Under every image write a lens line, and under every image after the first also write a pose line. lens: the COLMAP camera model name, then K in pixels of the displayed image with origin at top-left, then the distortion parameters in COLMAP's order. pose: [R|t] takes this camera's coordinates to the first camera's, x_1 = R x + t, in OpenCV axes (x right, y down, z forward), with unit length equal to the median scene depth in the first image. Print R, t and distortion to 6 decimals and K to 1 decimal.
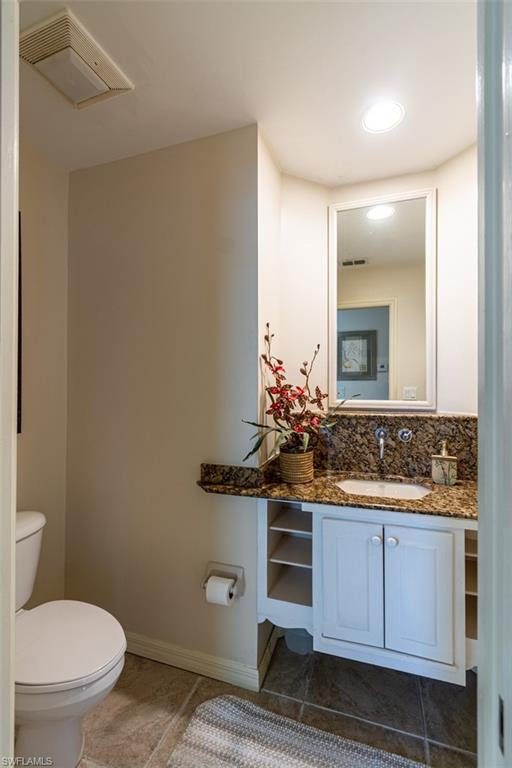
lens RADIAL K [[343.2, 0, 256.0], [0, 343.2, 384.0], [0, 0, 1]] dist [0.001419, -0.000815]
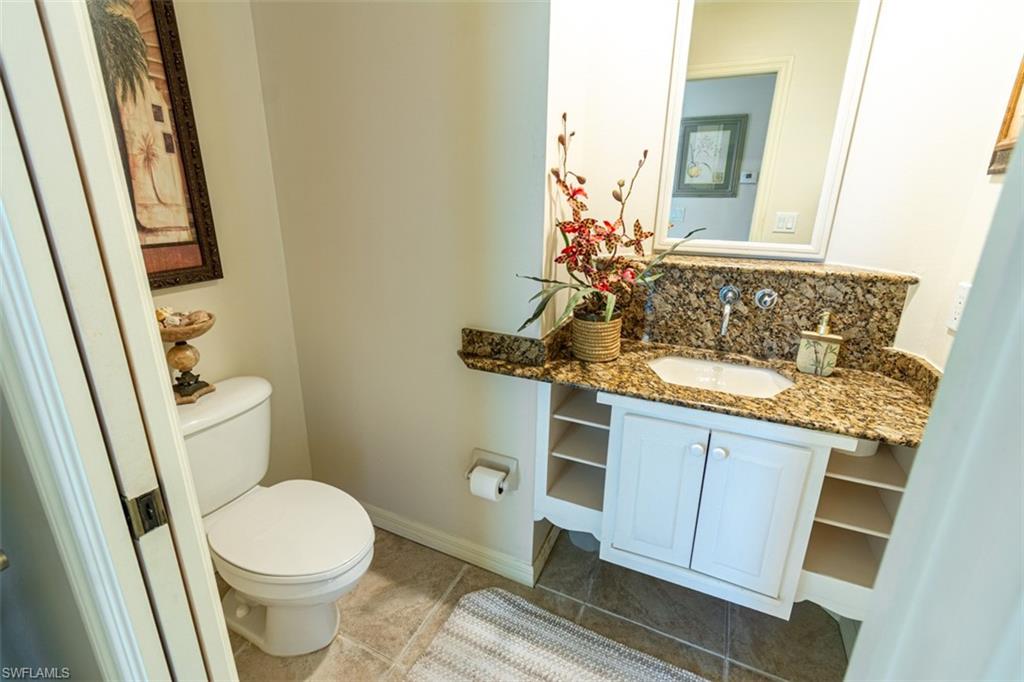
lens RADIAL K [[457.5, 0, 508.0], [0, 457.5, 338.1], [0, 0, 1]] dist [0.001419, -0.000815]
pose [[0.994234, 0.041800, -0.098749, 0.033353], [-0.010031, 0.953111, 0.302454, -0.043545], [0.106761, -0.299719, 0.948035, 0.096372]]
